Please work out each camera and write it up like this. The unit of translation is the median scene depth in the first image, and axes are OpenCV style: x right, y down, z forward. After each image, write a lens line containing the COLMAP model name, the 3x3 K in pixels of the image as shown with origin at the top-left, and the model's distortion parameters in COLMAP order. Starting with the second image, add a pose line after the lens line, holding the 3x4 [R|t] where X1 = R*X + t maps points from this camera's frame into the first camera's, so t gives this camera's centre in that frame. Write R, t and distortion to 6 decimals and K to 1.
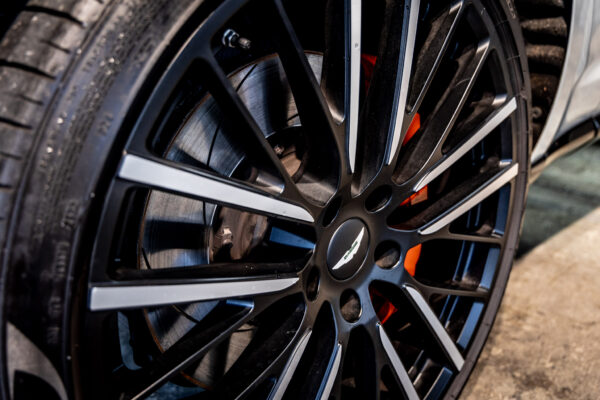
lens RADIAL K [[605.7, 0, 295.2], [0, 605.7, 199.9], [0, 0, 1]] dist [-0.000713, 0.000000]
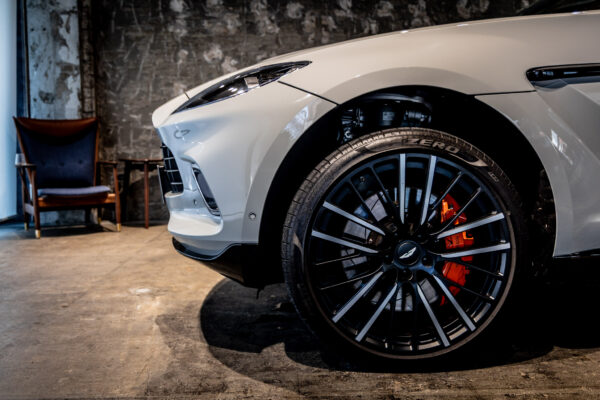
lens RADIAL K [[650.1, 0, 303.7], [0, 650.1, 198.2], [0, 0, 1]] dist [0.006439, 0.000000]
pose [[0.752001, 0.078591, -0.654460, 1.727654], [-0.238426, 0.958071, -0.158912, 0.442627], [0.614530, 0.275542, 0.739208, -1.667295]]
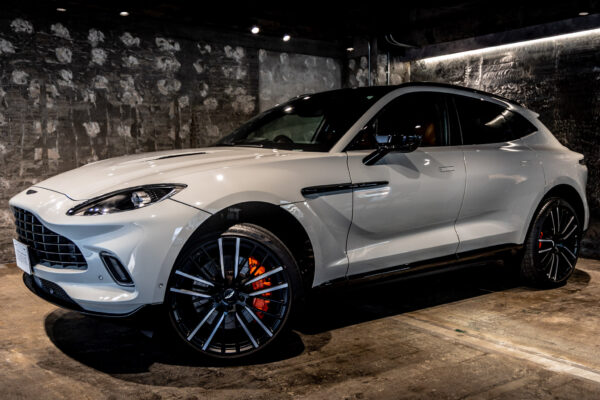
lens RADIAL K [[605.7, 0, 304.4], [0, 605.7, 200.8], [0, 0, 1]] dist [-0.000713, 0.000000]
pose [[0.990941, 0.041807, -0.127623, 1.253708], [-0.074884, 0.960871, -0.266683, 0.614409], [0.111480, 0.273824, 0.955297, -3.868111]]
